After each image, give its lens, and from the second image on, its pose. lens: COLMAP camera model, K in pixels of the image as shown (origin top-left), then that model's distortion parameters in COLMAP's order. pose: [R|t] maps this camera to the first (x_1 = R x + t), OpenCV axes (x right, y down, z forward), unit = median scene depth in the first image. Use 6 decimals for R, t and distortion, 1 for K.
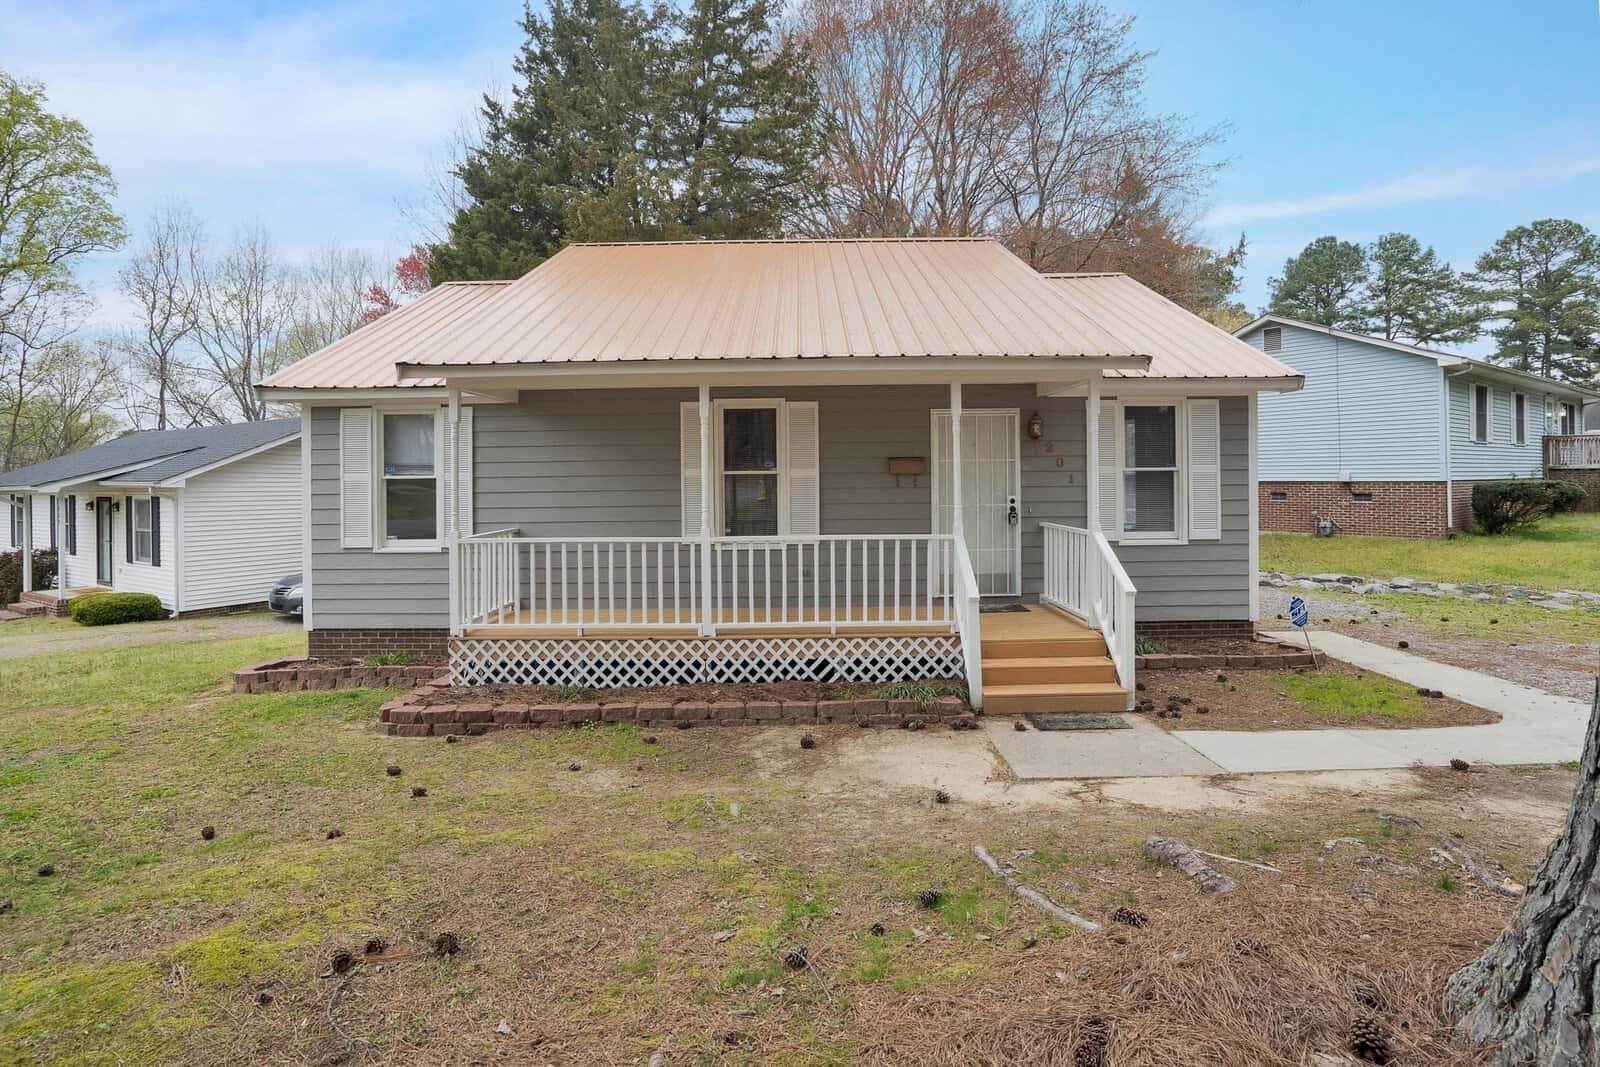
lens RADIAL K [[760.3, 0, 781.1], [0, 760.3, 467.2], [0, 0, 1]] dist [-0.058382, 0.021535]
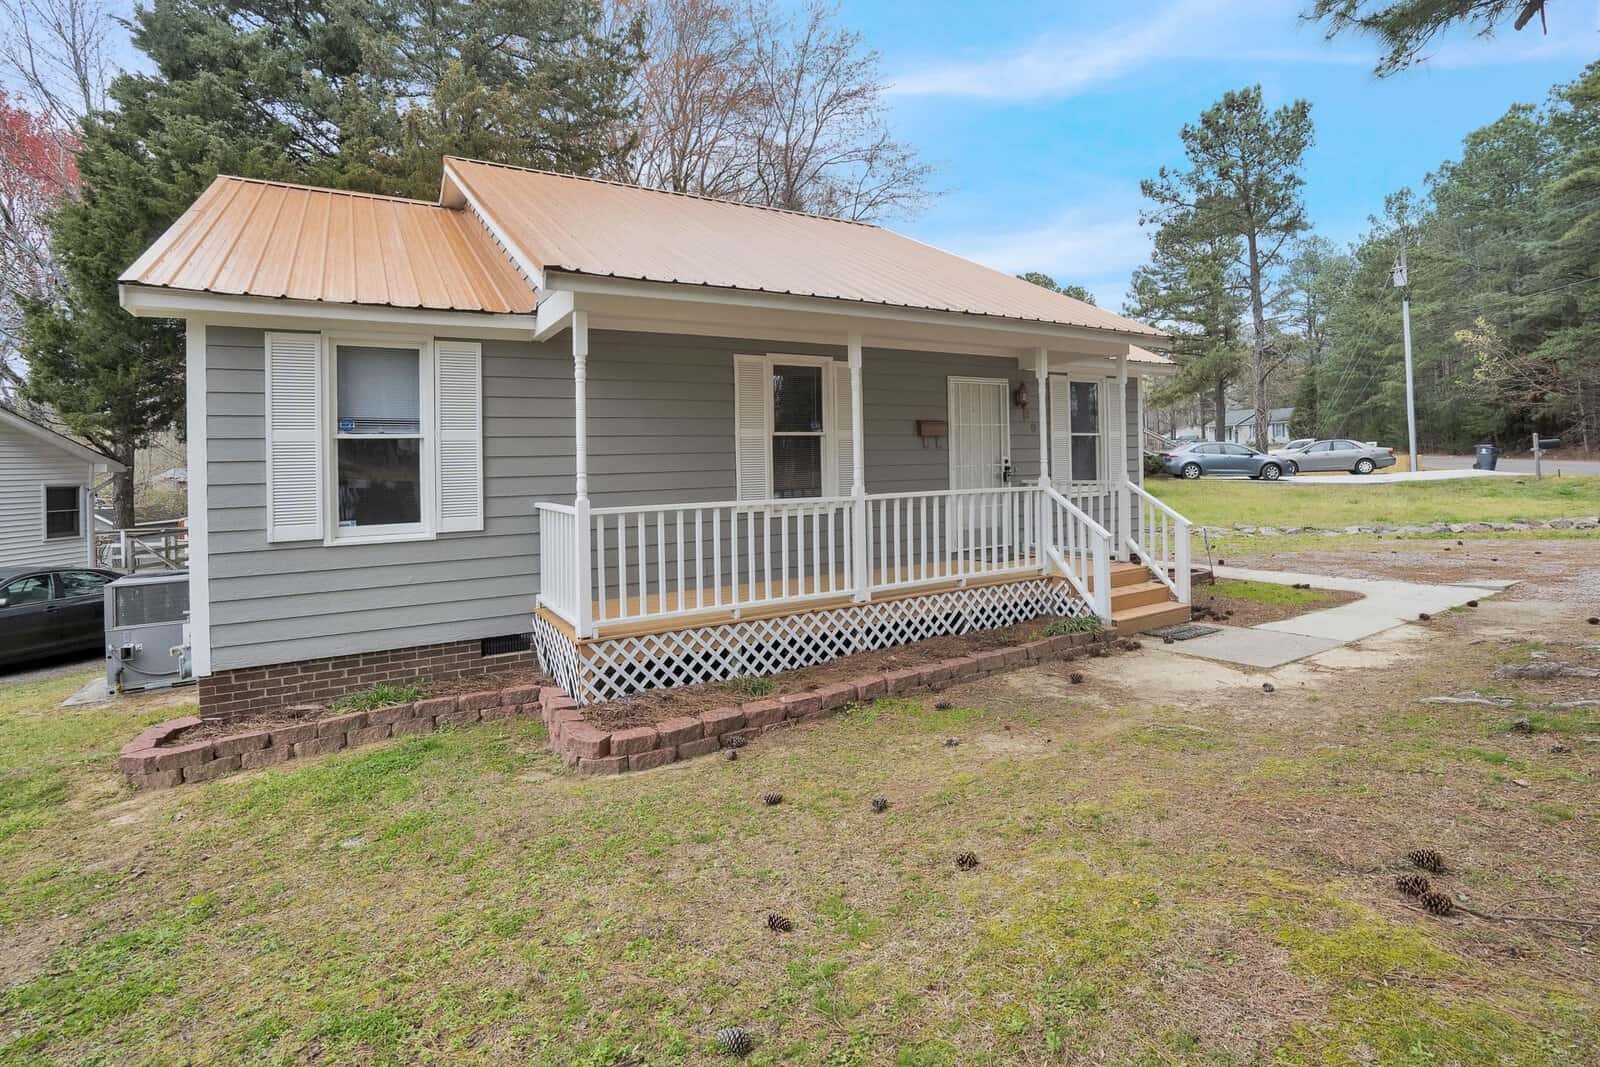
lens RADIAL K [[760.3, 0, 781.1], [0, 760.3, 467.2], [0, 0, 1]] dist [-0.058382, 0.021535]
pose [[0.855916, -0.011631, 0.516984, -0.661499], [0.008584, 0.999929, 0.008286, 0.048812], [-0.517044, -0.002654, 0.855955, 0.251001]]
